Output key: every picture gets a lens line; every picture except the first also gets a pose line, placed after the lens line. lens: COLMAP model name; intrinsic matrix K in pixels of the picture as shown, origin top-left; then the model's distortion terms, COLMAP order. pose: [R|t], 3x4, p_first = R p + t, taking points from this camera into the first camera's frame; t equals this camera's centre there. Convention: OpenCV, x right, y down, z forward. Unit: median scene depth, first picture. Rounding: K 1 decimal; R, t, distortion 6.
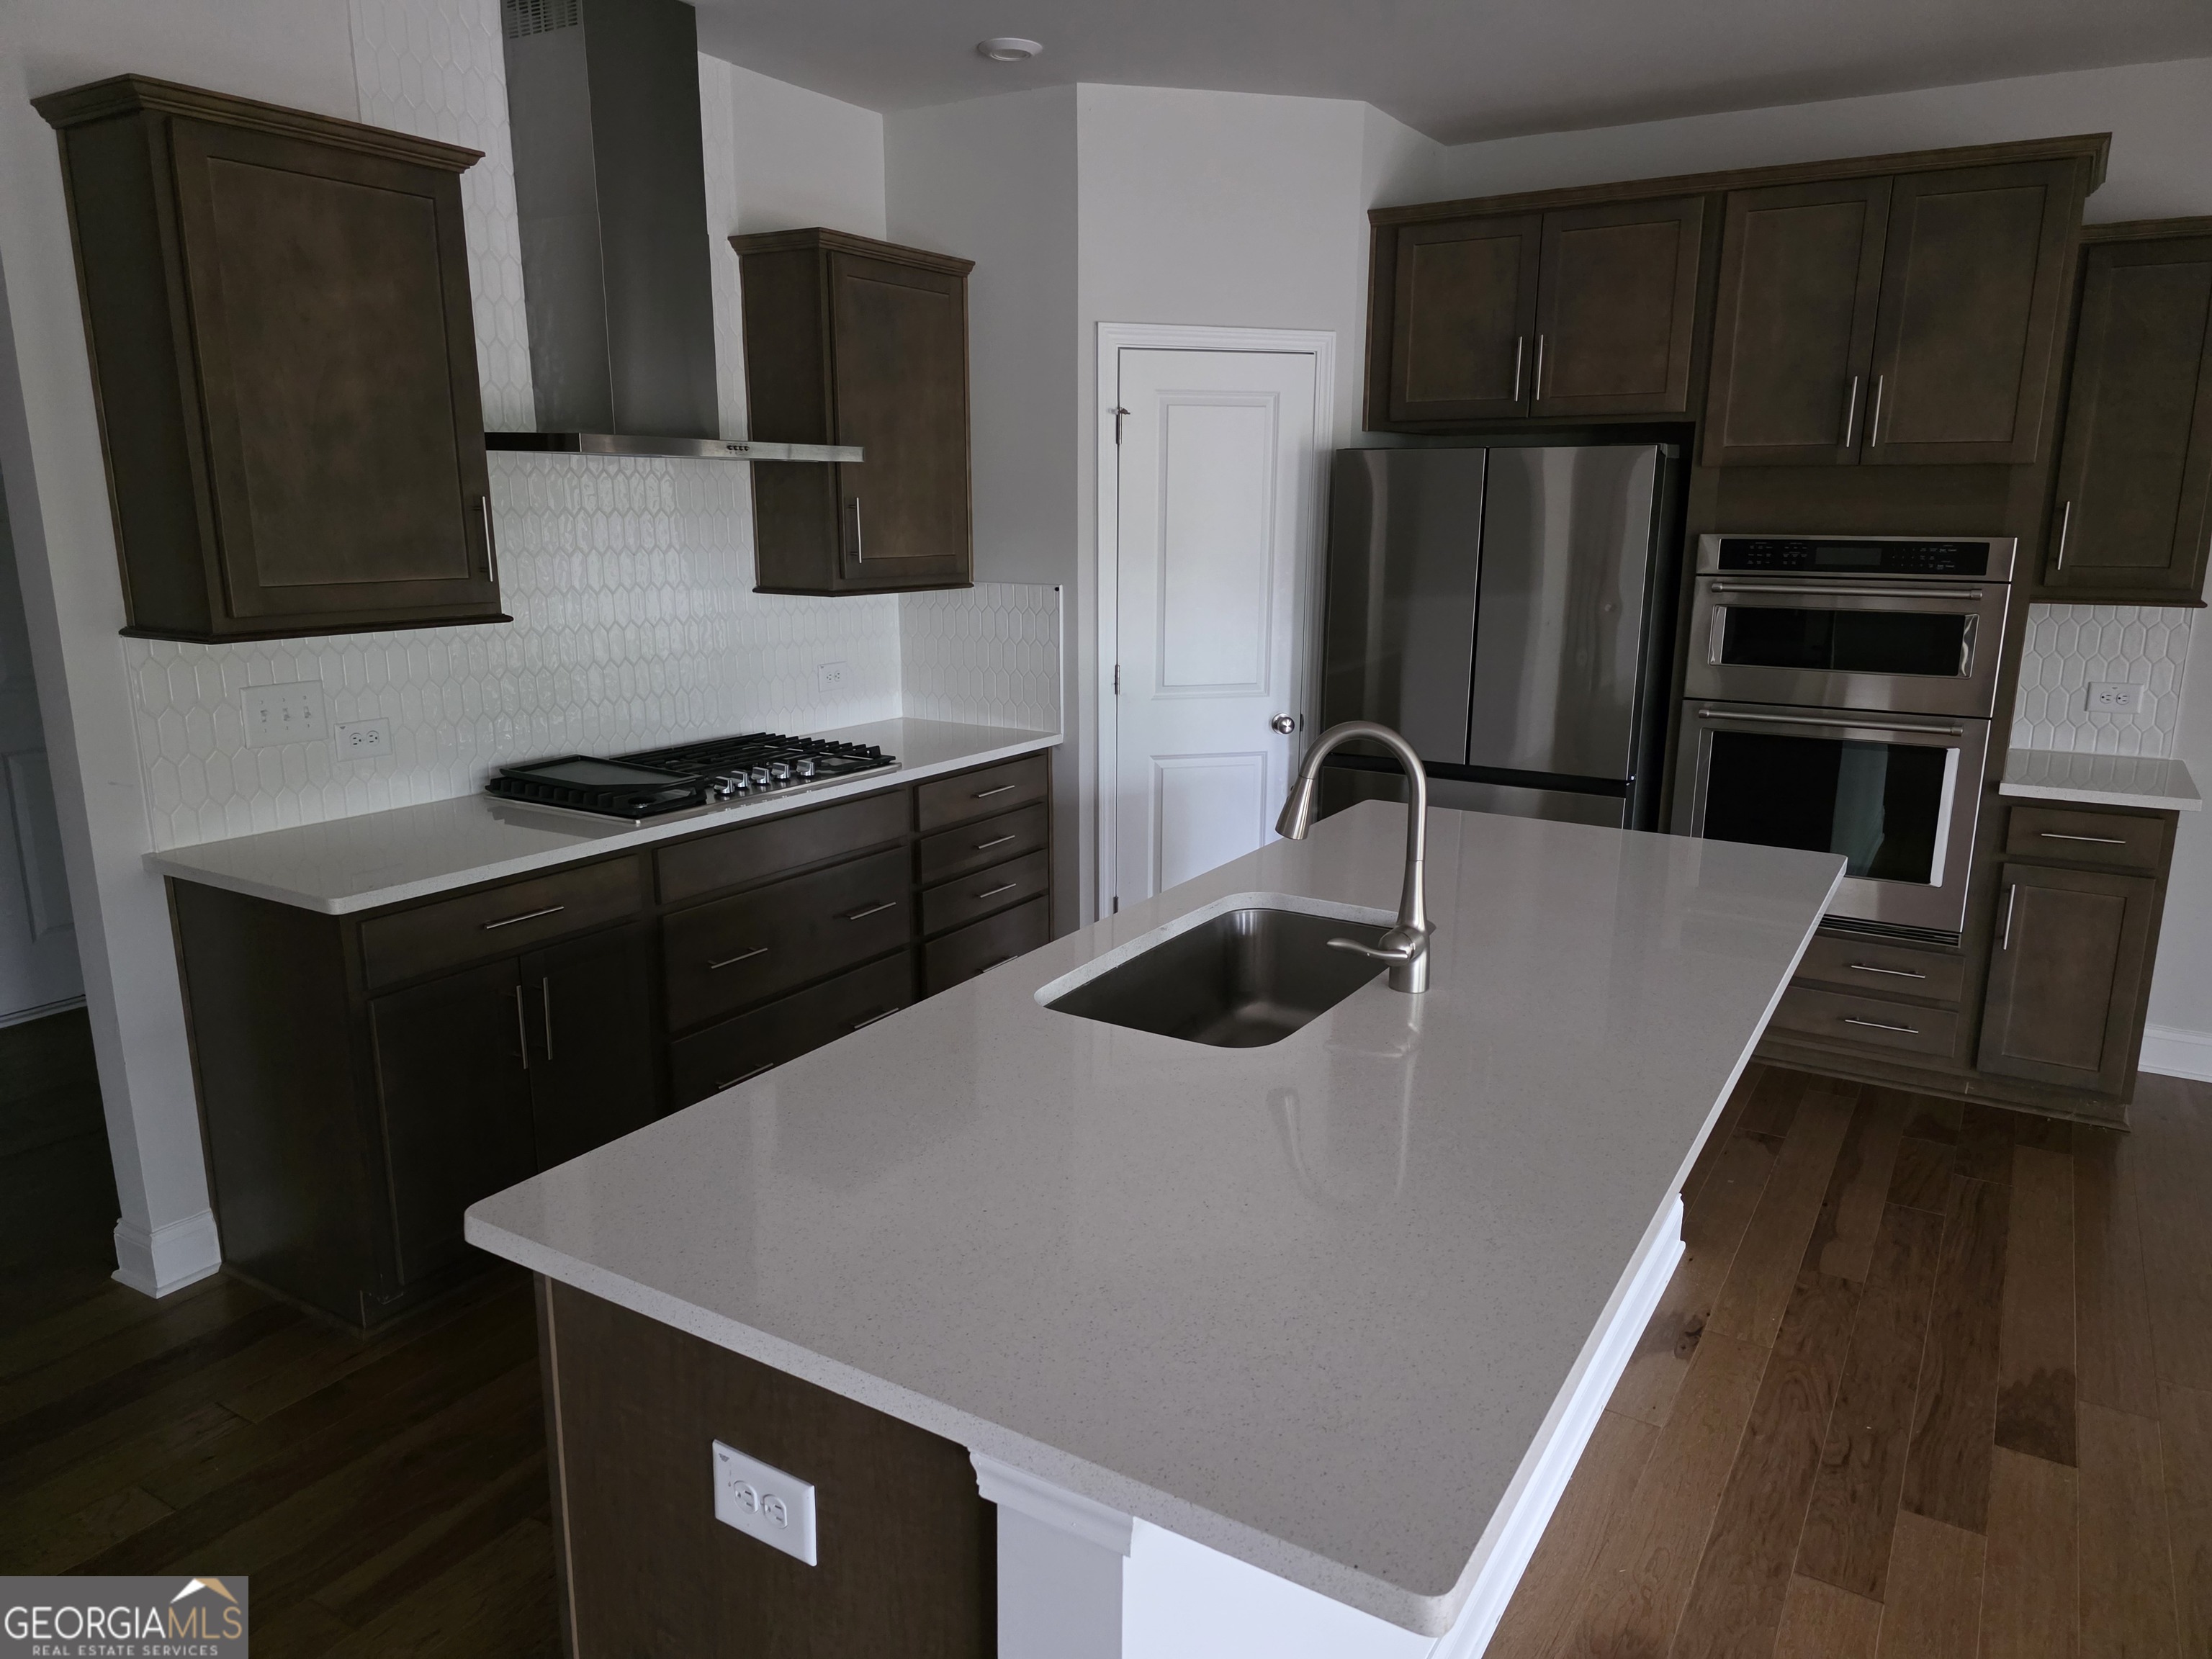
lens RADIAL K [[1485.3, 0, 1106.0], [0, 1485.3, 829.5], [0, 0, 1]] dist [0.005220, 0.000057]
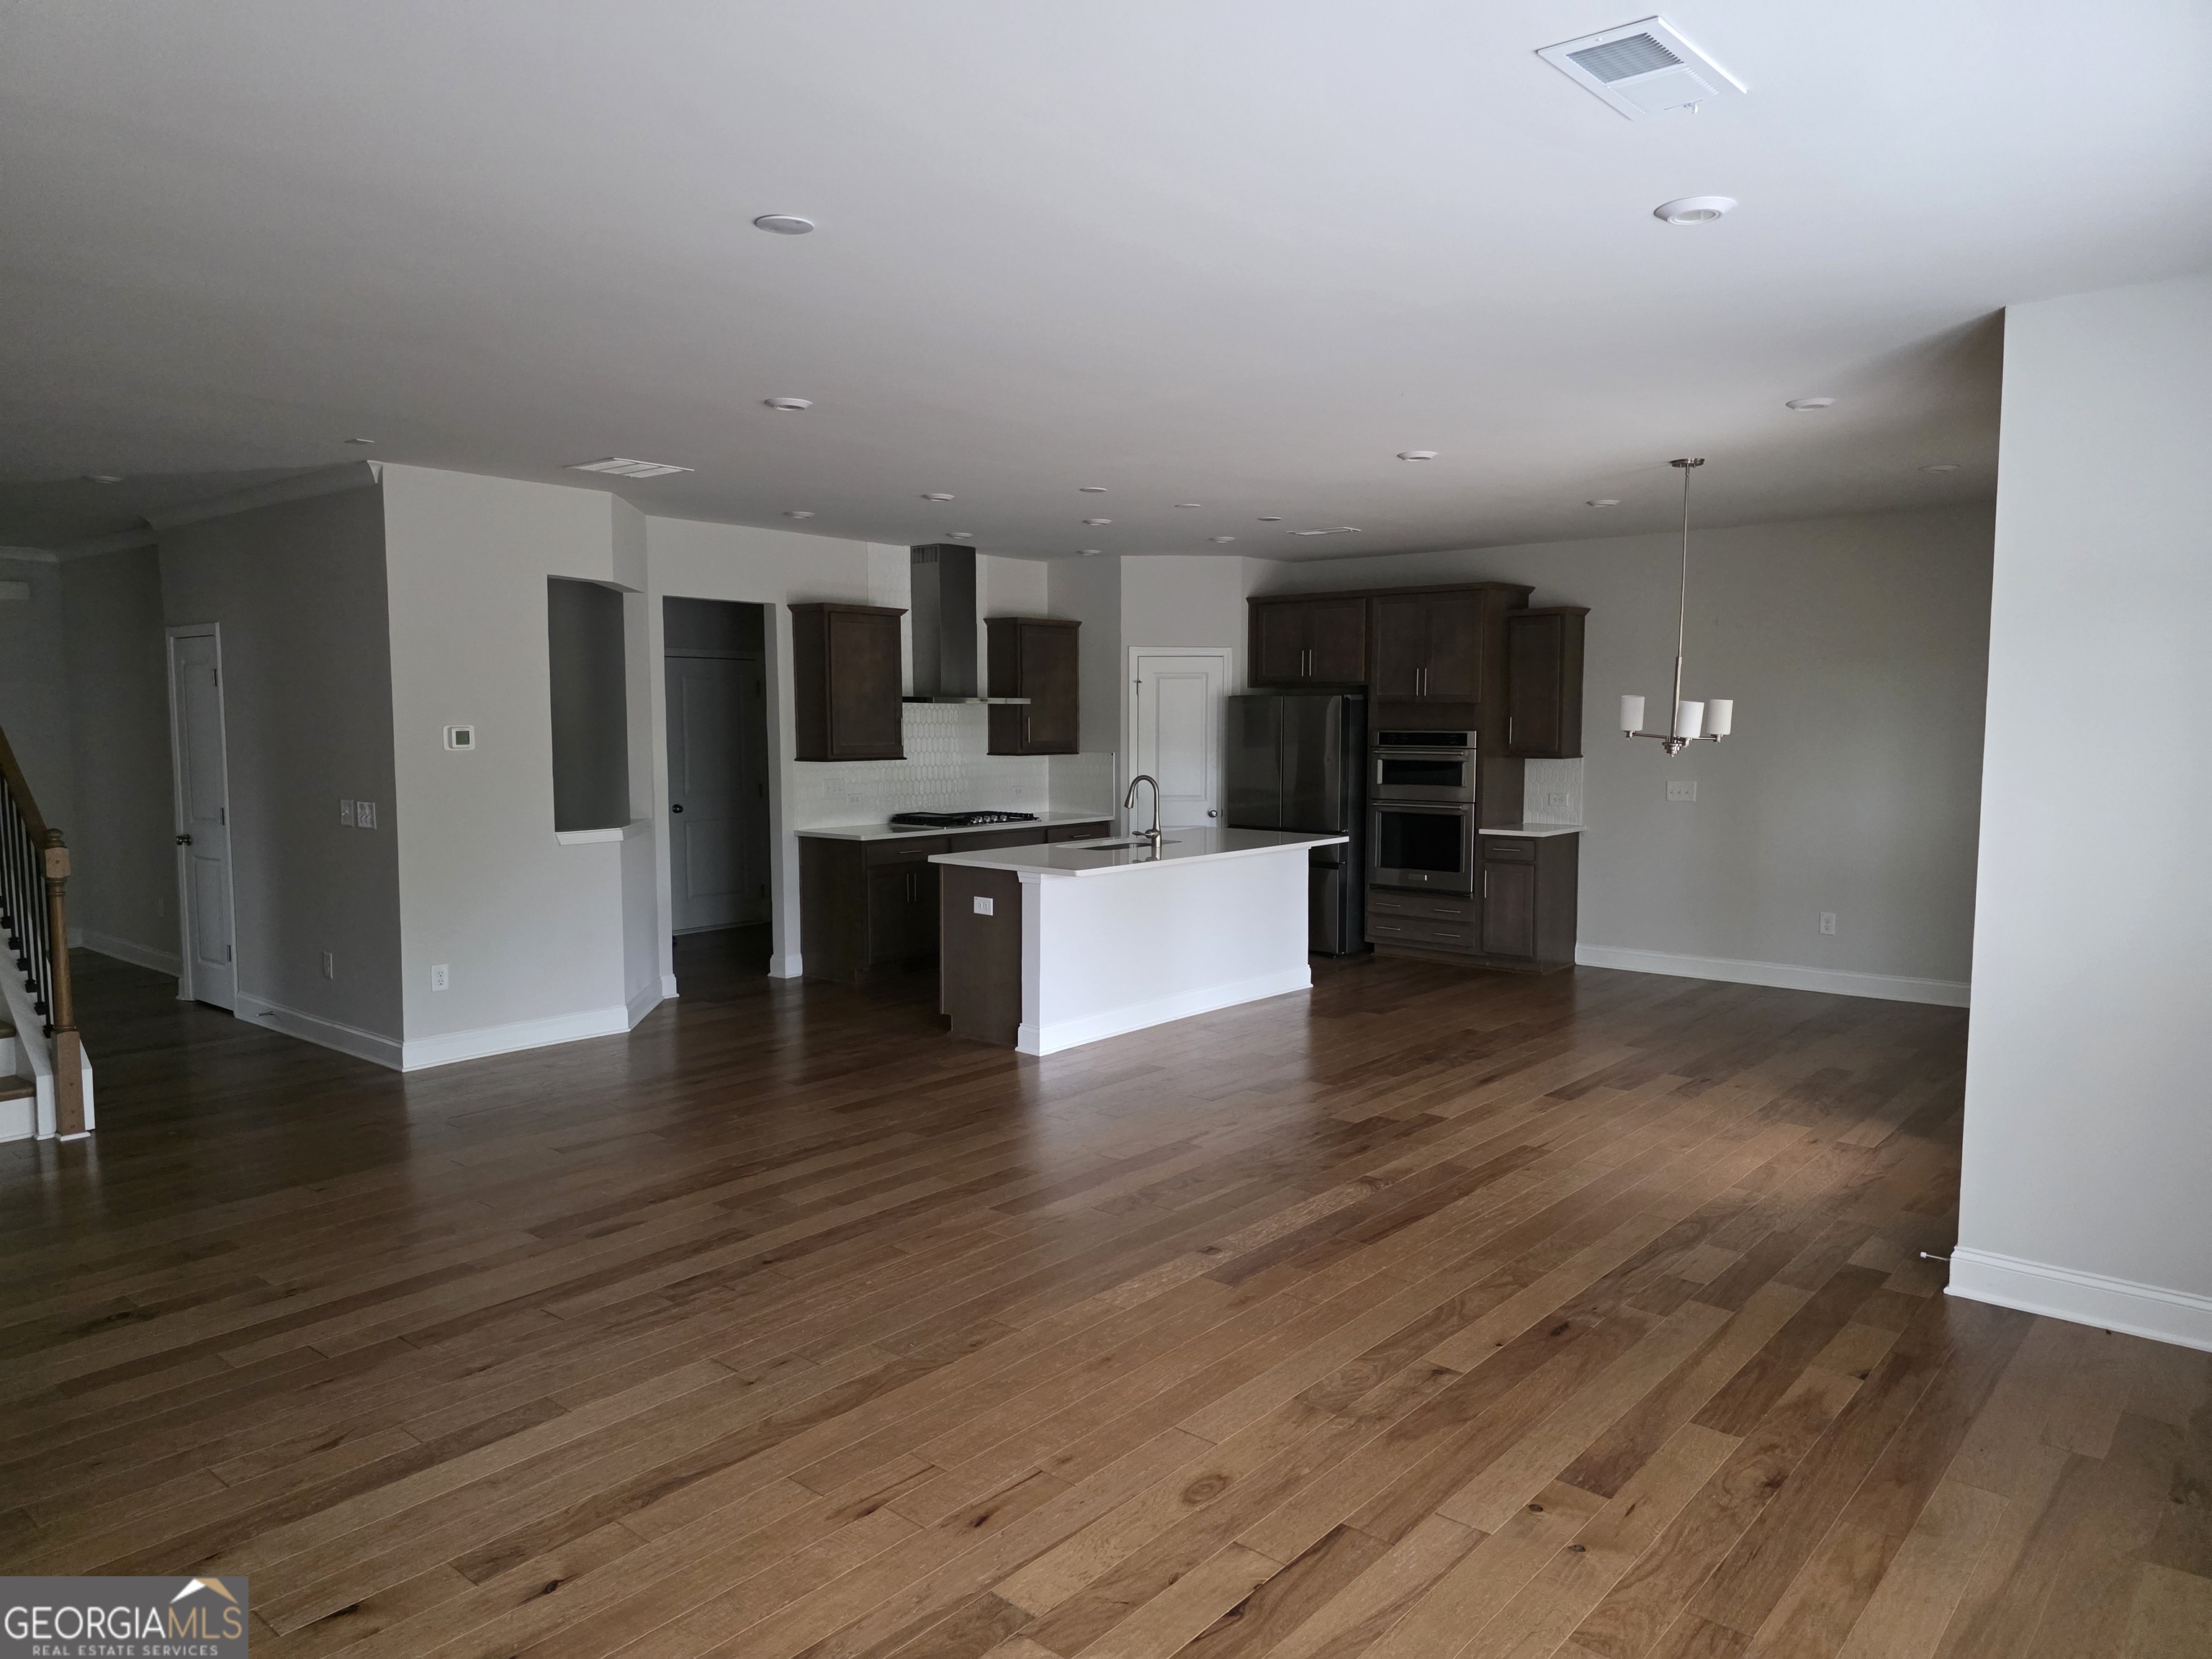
lens RADIAL K [[1485.3, 0, 1106.0], [0, 1485.3, 829.5], [0, 0, 1]] dist [0.005220, 0.000057]
pose [[0.988879, 0.007315, -0.148543, 0.347663], [-0.027893, 0.990189, -0.136924, 0.316469], [0.146084, 0.139545, 0.979381, -1.465290]]
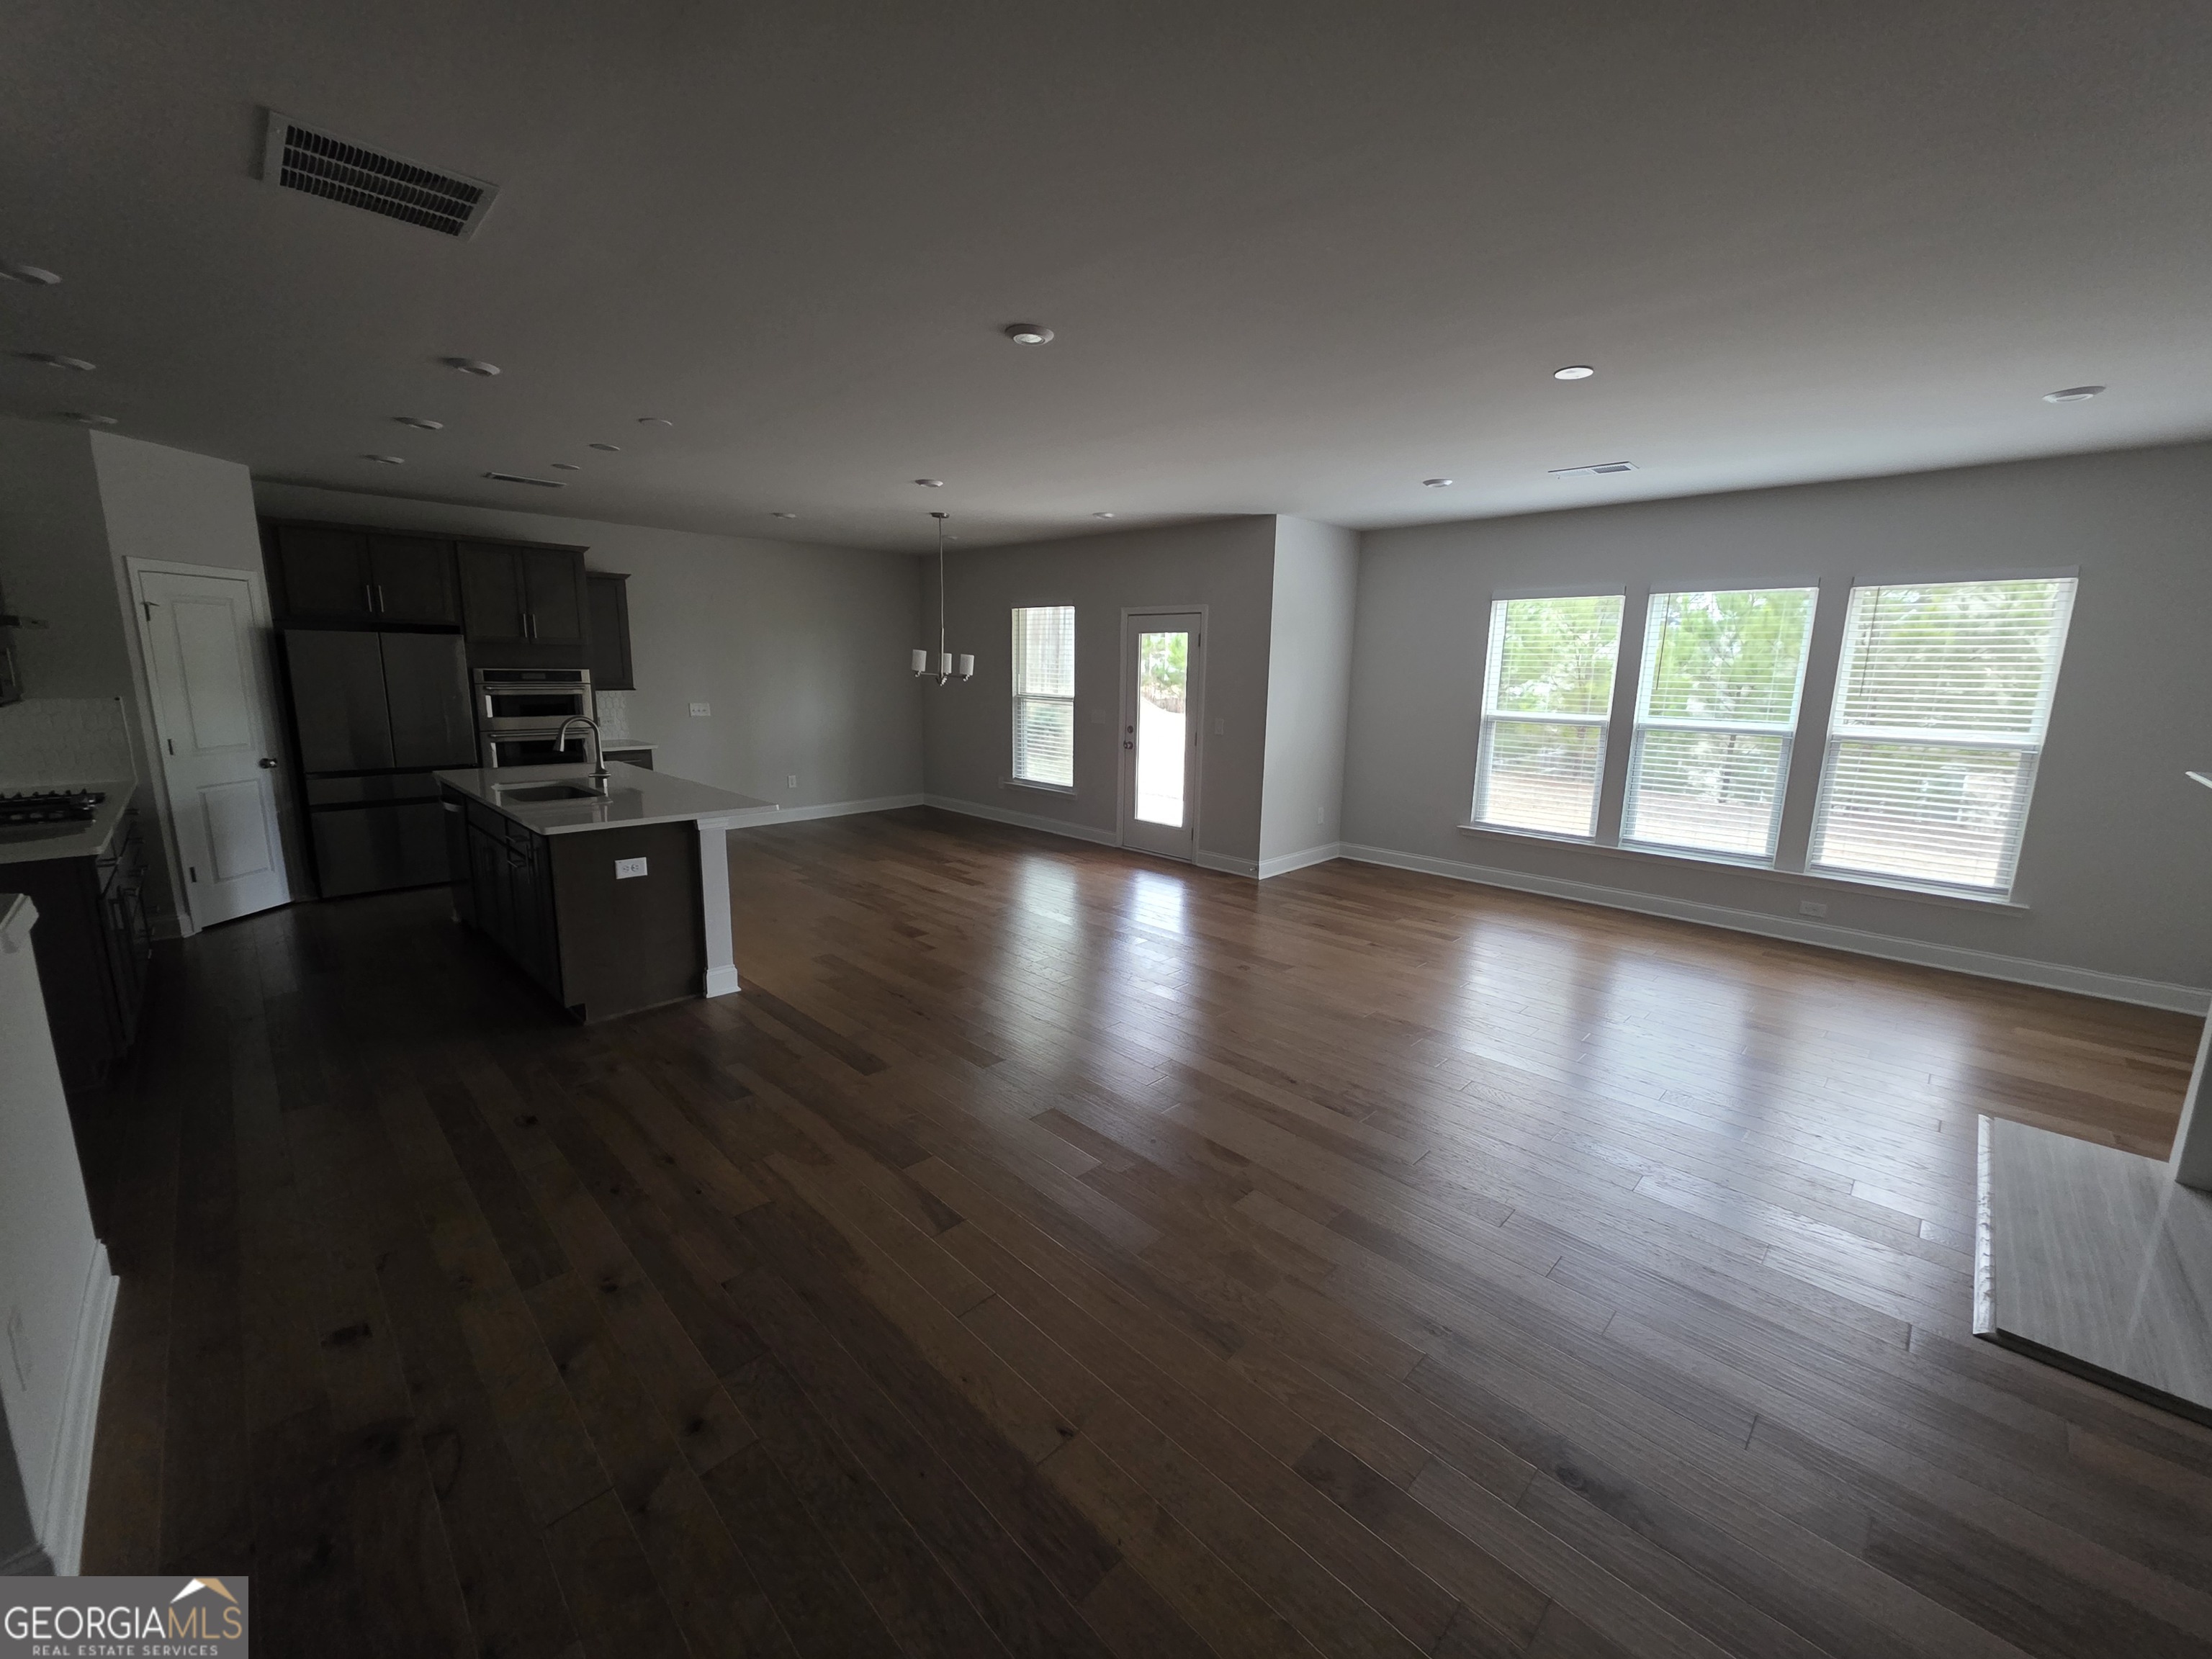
lens RADIAL K [[869.1, 0, 1106.0], [0, 869.1, 829.5], [0, 0, 1]] dist [0.008737, -0.000090]
pose [[0.219626, -0.182988, 0.958269, -0.923227], [0.192854, 0.971012, 0.141221, 0.079827], [-0.956332, 0.153790, 0.248550, -0.433226]]
